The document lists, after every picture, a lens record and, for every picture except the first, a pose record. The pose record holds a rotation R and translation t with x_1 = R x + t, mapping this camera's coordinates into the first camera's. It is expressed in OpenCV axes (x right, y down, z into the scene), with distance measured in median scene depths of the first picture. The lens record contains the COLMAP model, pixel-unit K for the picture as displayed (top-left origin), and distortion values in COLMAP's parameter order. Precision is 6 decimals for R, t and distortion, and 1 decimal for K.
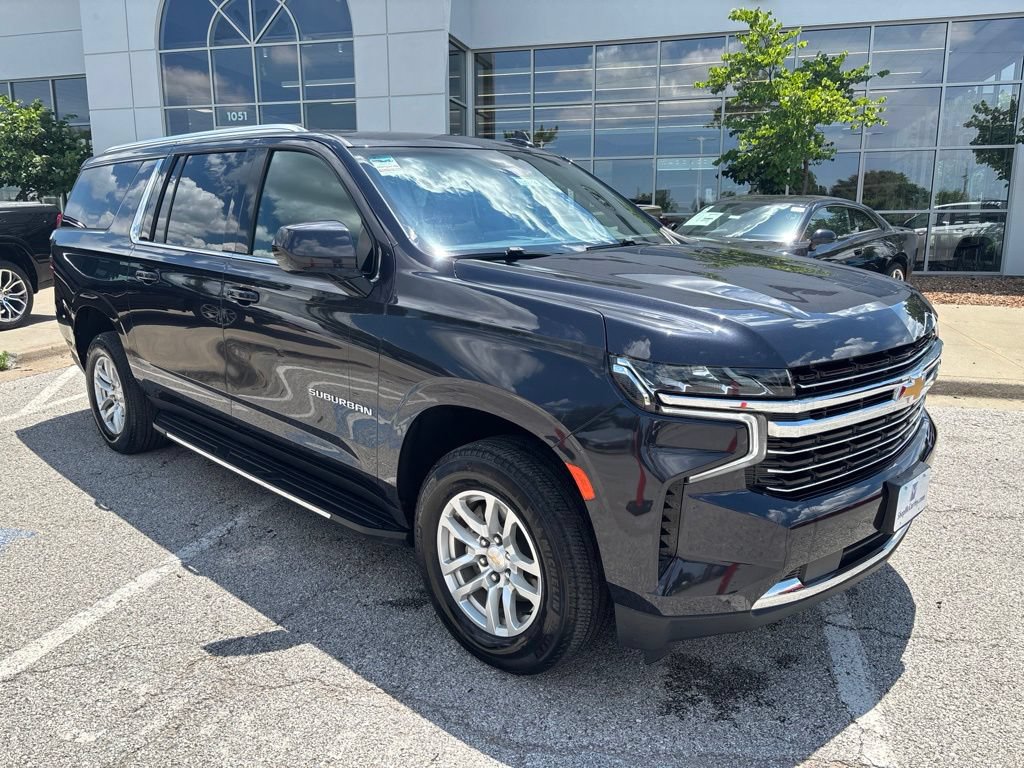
lens RADIAL K [[774.1, 0, 508.2], [0, 774.1, 389.3], [0, 0, 1]] dist [0.052505, -0.063490]
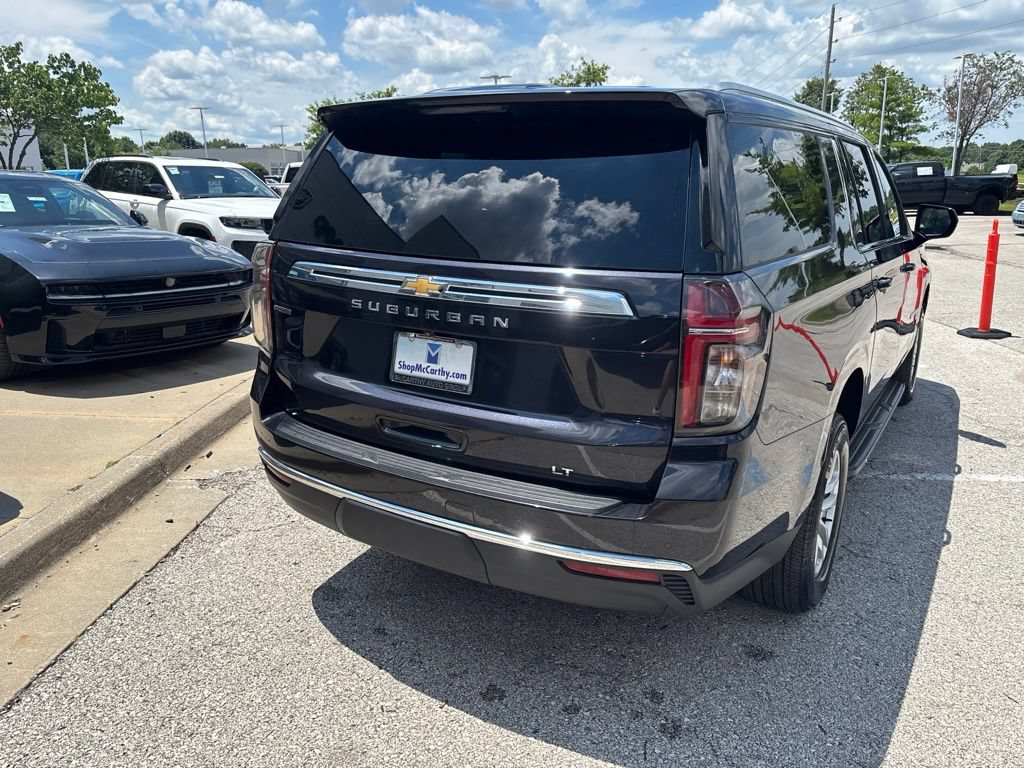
lens RADIAL K [[774.1, 0, 507.7], [0, 774.1, 380.5], [0, 0, 1]] dist [0.052505, -0.063490]
pose [[-0.217710, -0.244542, 0.944882, -1.707091], [0.213607, 0.932695, 0.290605, -0.543005], [-0.952352, 0.265102, -0.150822, 2.204391]]
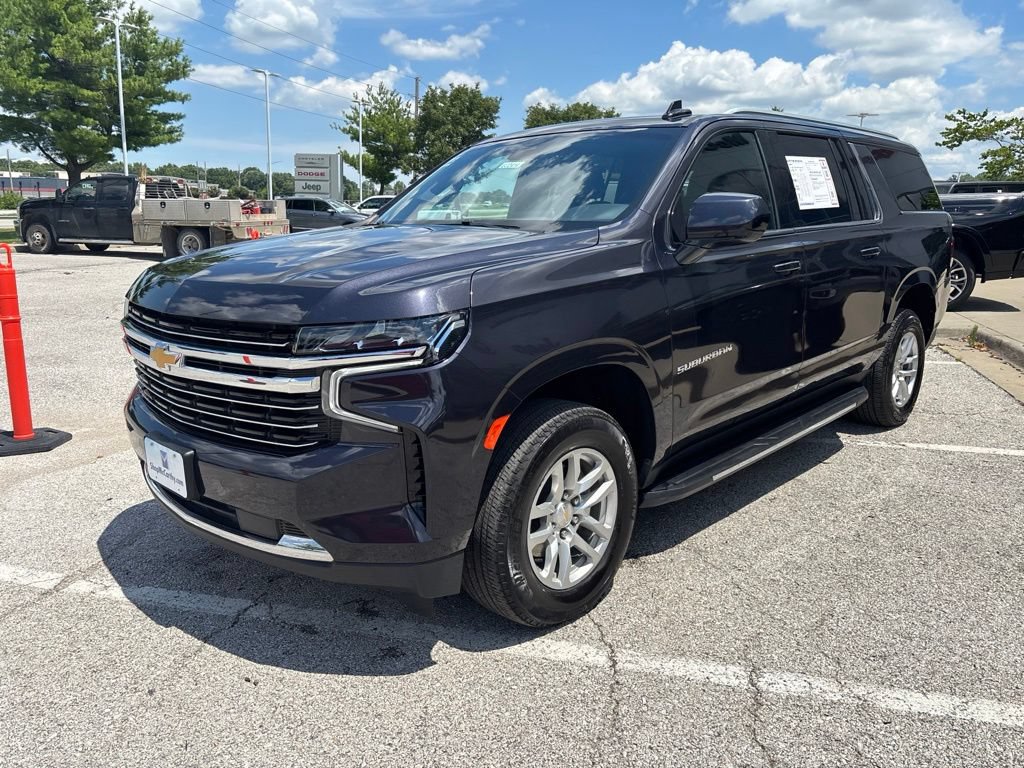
lens RADIAL K [[774.1, 0, 508.0], [0, 774.1, 375.7], [0, 0, 1]] dist [0.052505, -0.063490]
pose [[0.005990, 0.211679, -0.977321, 1.325237], [-0.223943, 0.952799, 0.204995, -0.251940], [0.974584, 0.217636, 0.053112, 1.203179]]
